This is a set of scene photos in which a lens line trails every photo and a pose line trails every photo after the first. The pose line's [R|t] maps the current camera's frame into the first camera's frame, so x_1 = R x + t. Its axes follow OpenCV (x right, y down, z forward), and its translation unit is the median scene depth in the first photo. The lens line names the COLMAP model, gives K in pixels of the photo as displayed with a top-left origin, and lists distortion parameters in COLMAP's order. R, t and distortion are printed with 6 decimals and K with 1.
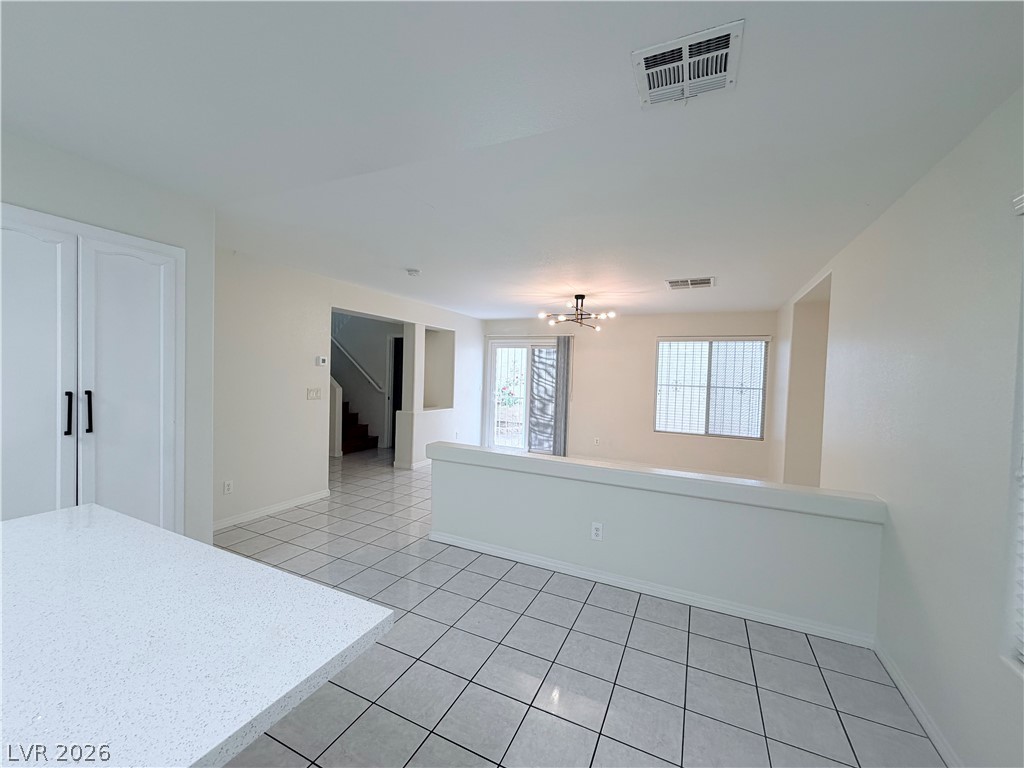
lens RADIAL K [[409.0, 0, 508.0], [0, 409.0, 384.7], [0, 0, 1]] dist [-0.003725, 0.000790]
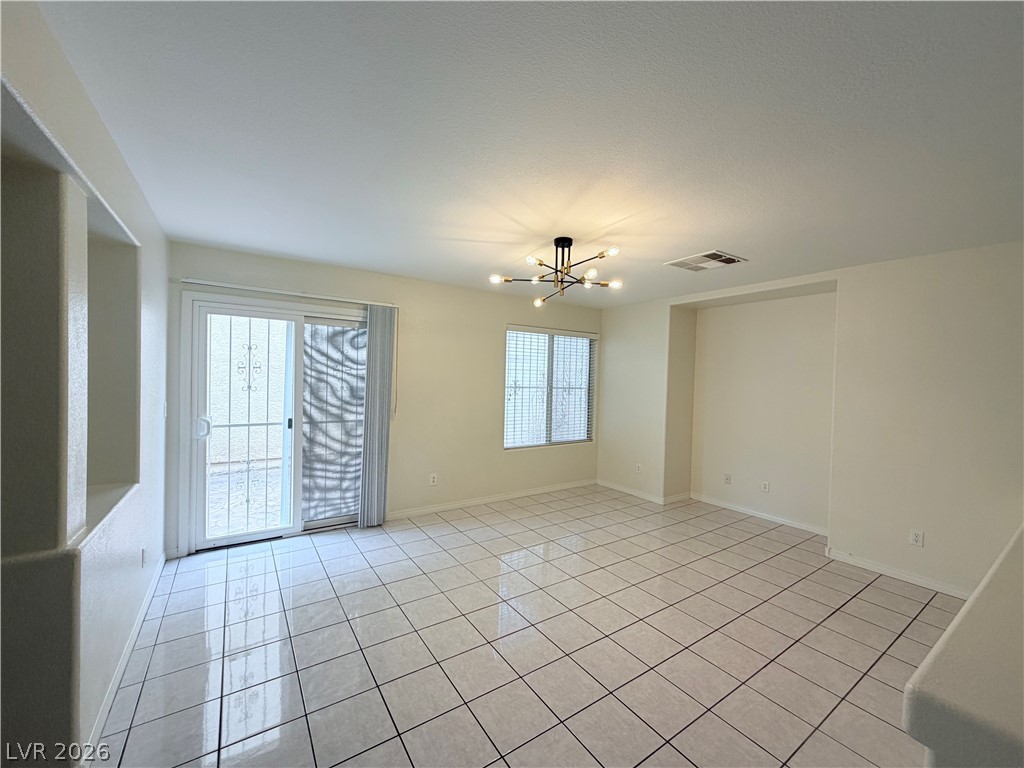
lens RADIAL K [[409.0, 0, 514.1], [0, 409.0, 384.1], [0, 0, 1]] dist [-0.003725, 0.000790]
pose [[0.522205, -0.031186, 0.852249, -0.273013], [0.015151, 0.999513, 0.027291, -0.027011], [-0.852685, -0.001339, 0.522423, 0.609206]]
